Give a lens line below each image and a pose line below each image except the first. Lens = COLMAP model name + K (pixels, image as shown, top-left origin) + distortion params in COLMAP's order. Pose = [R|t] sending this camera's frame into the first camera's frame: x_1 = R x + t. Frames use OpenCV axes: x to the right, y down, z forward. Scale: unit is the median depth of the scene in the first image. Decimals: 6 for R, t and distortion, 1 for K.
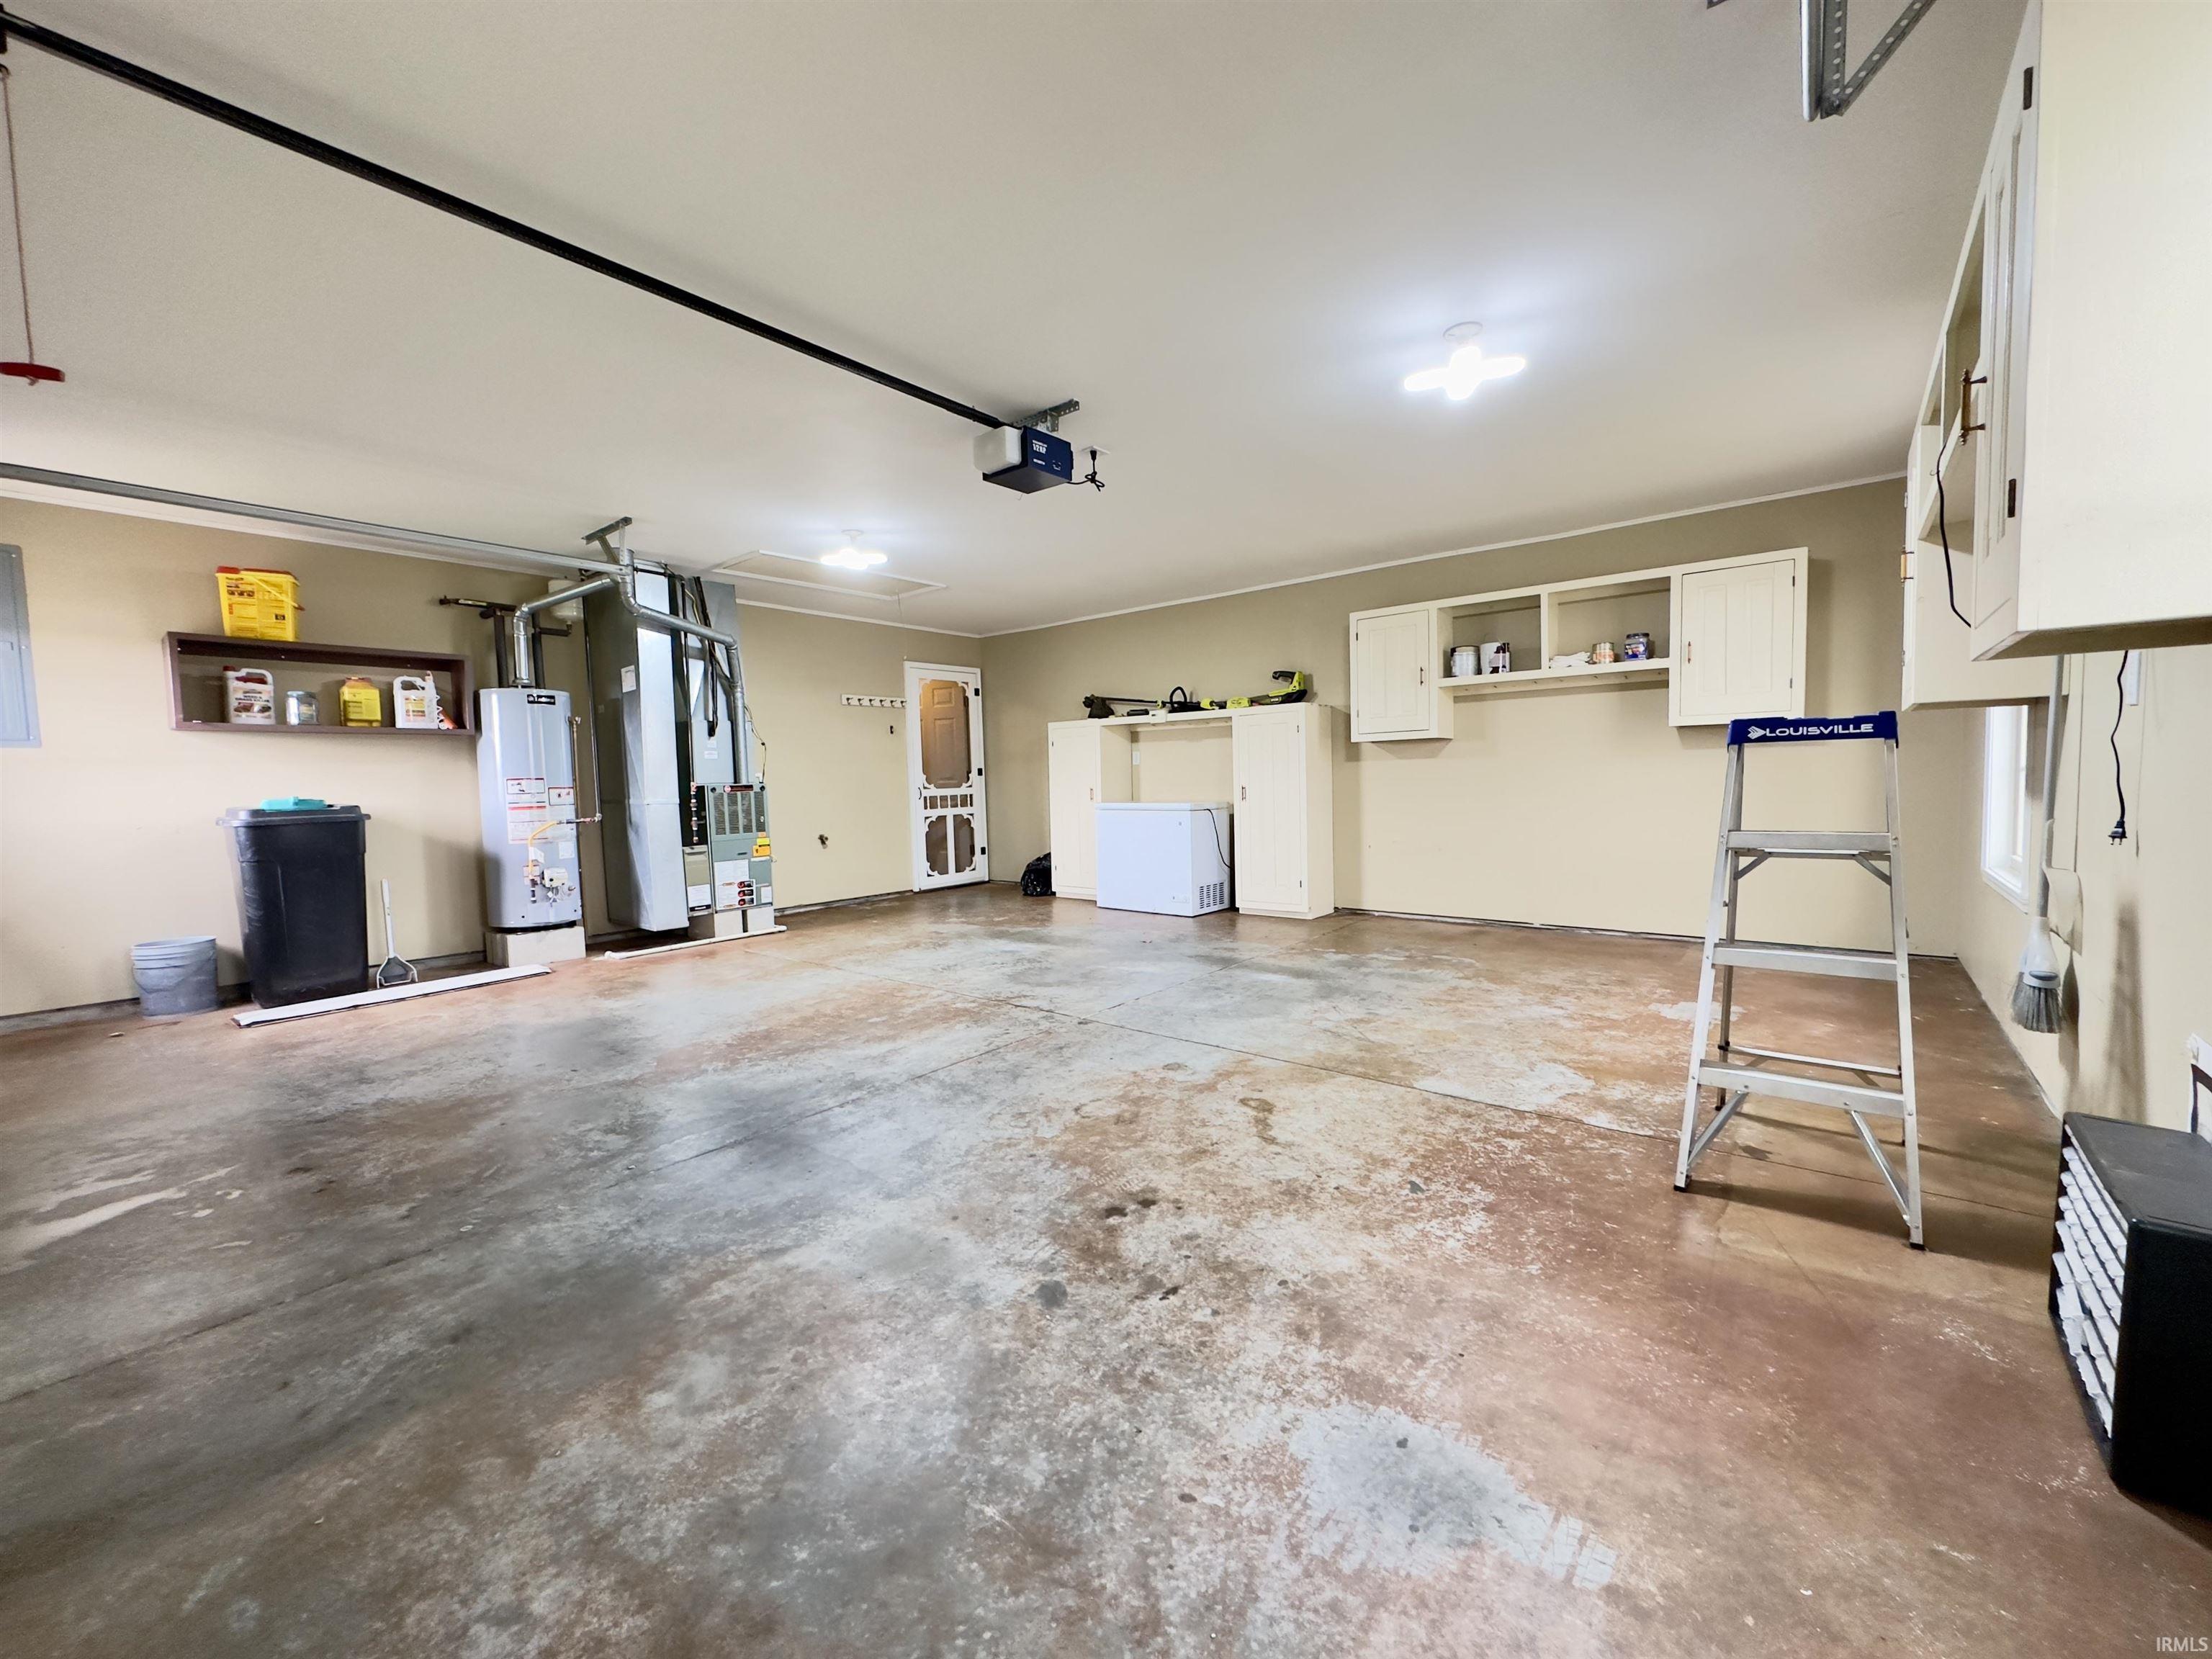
lens RADIAL K [[880.3, 0, 1102.5], [0, 880.3, 830.2], [0, 0, 1]] dist [-0.001663, 0.000902]
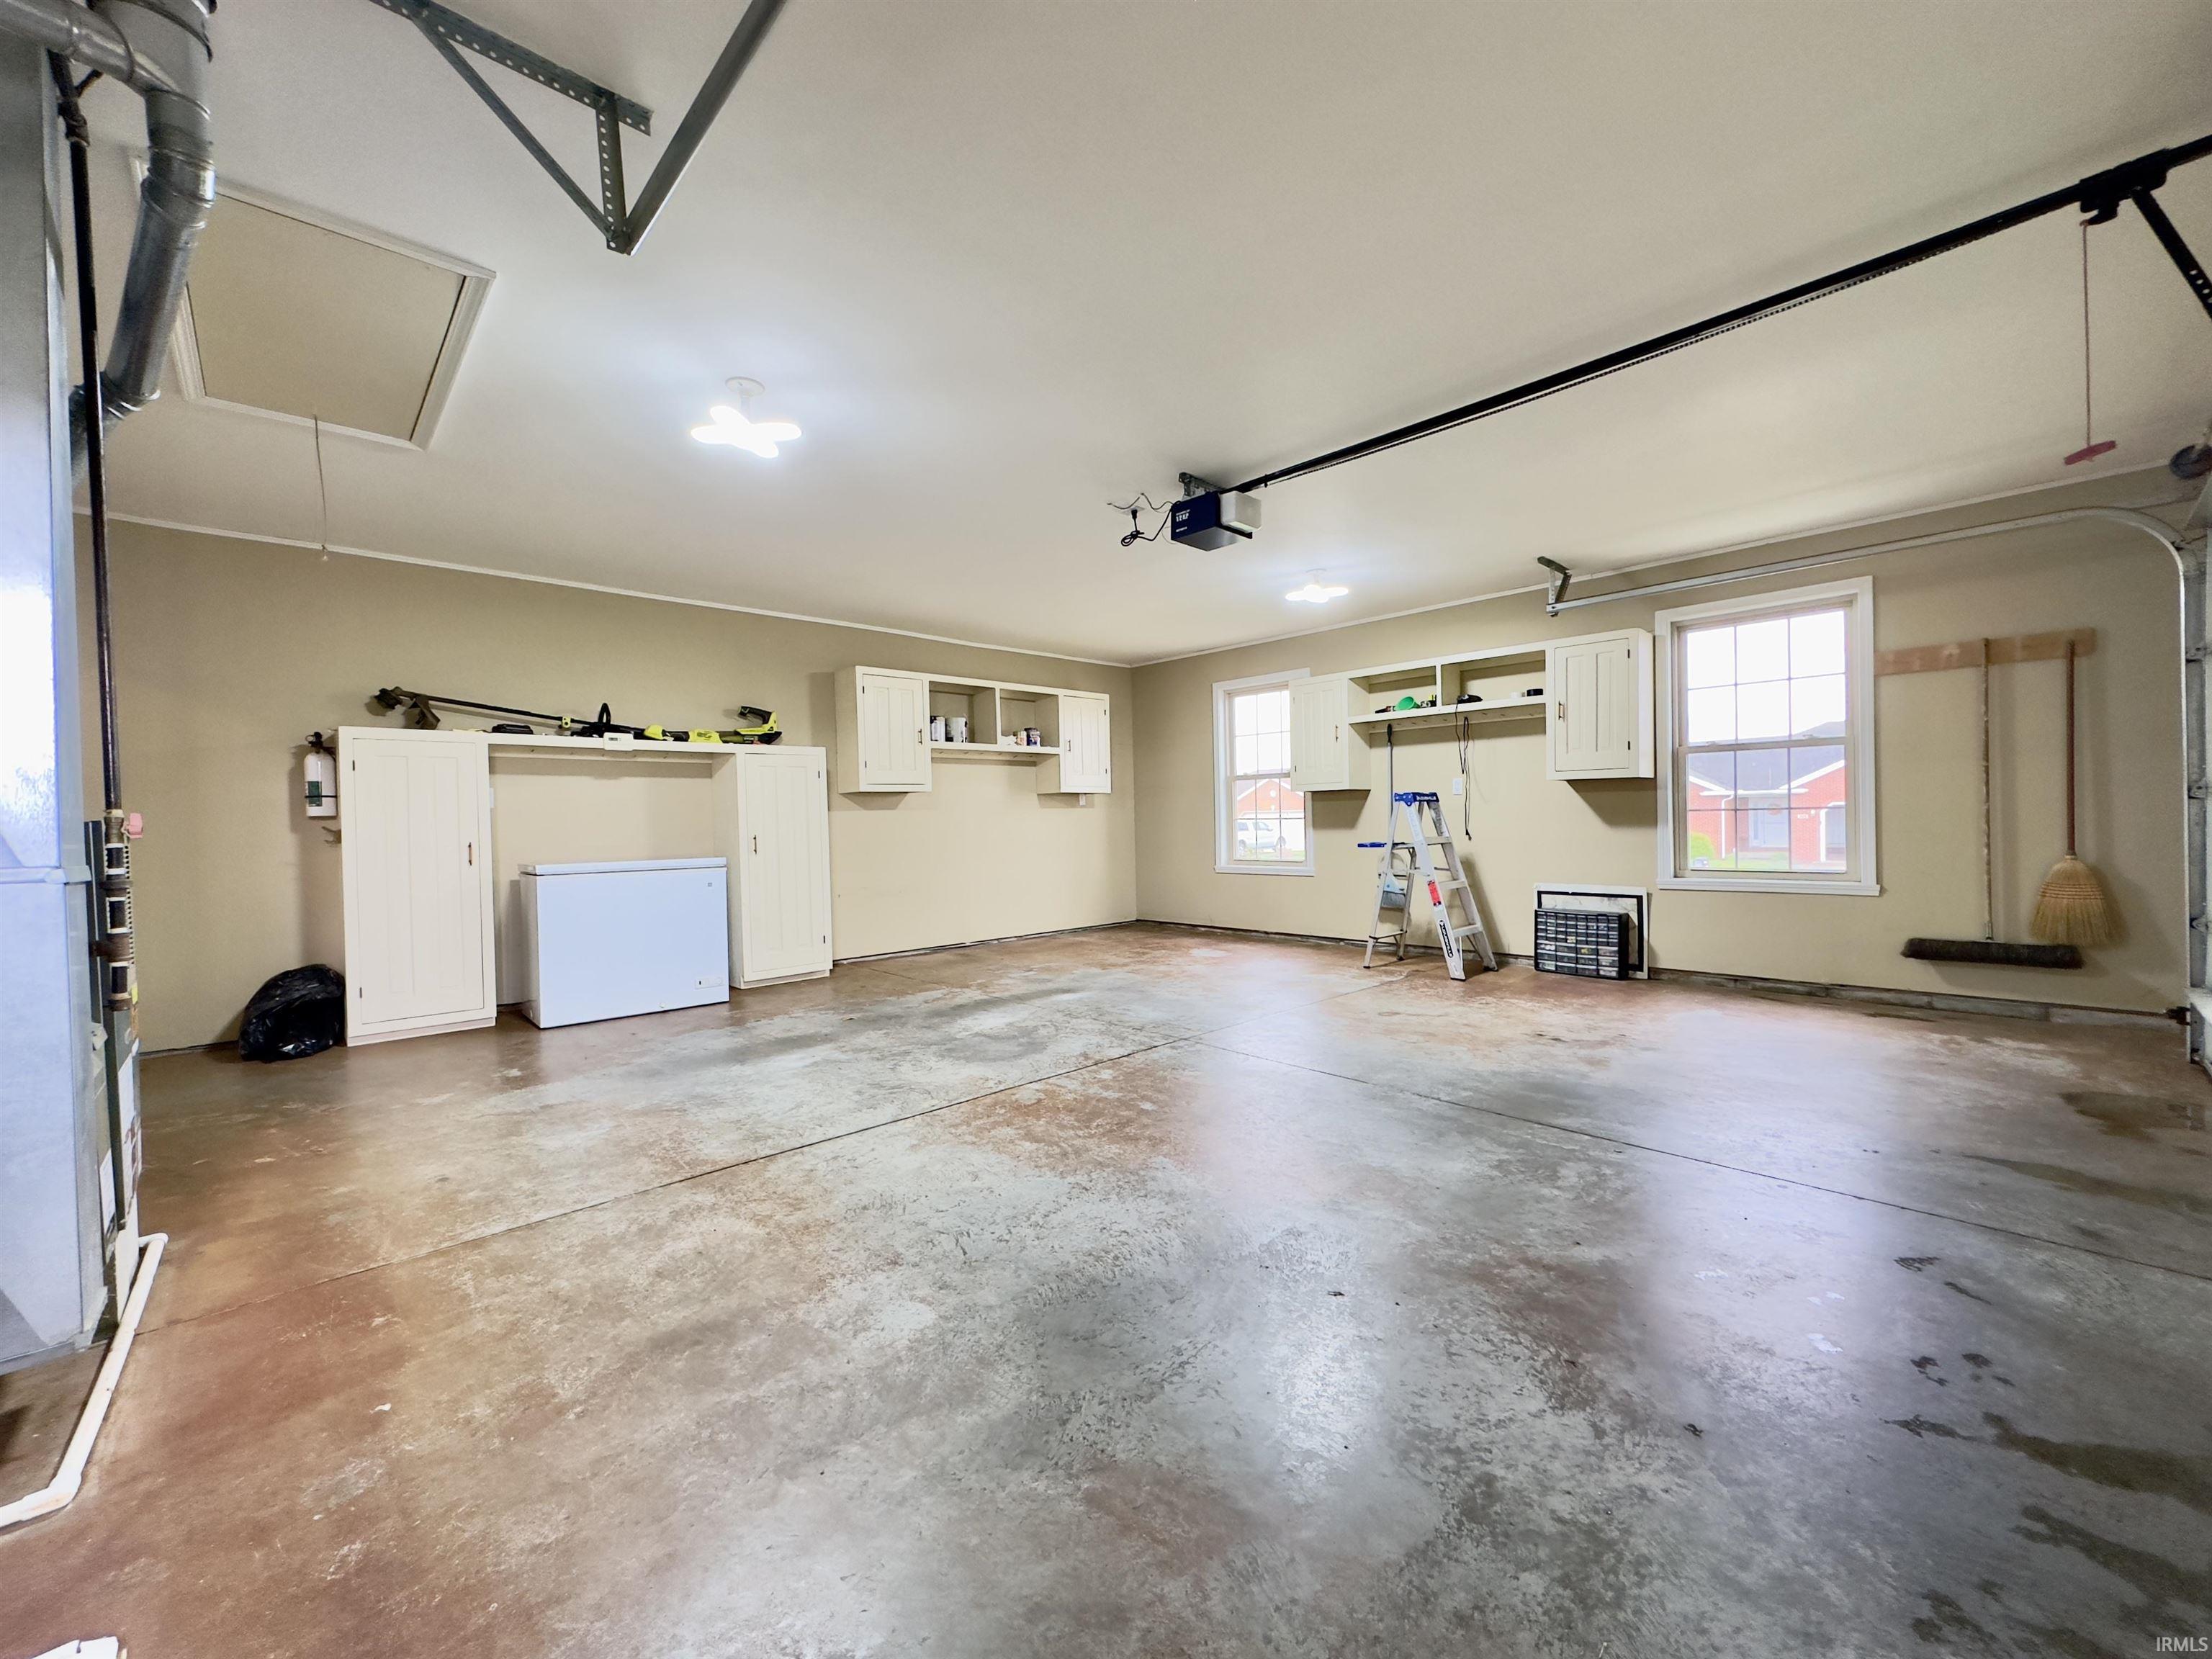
lens RADIAL K [[880.3, 0, 1104.0], [0, 880.3, 835.0], [0, 0, 1]] dist [-0.001663, 0.000902]
pose [[0.119776, 0.001988, 0.992799, -0.765025], [0.074503, 0.997160, -0.010985, -0.019072], [-0.990002, 0.075282, 0.119287, 0.665041]]
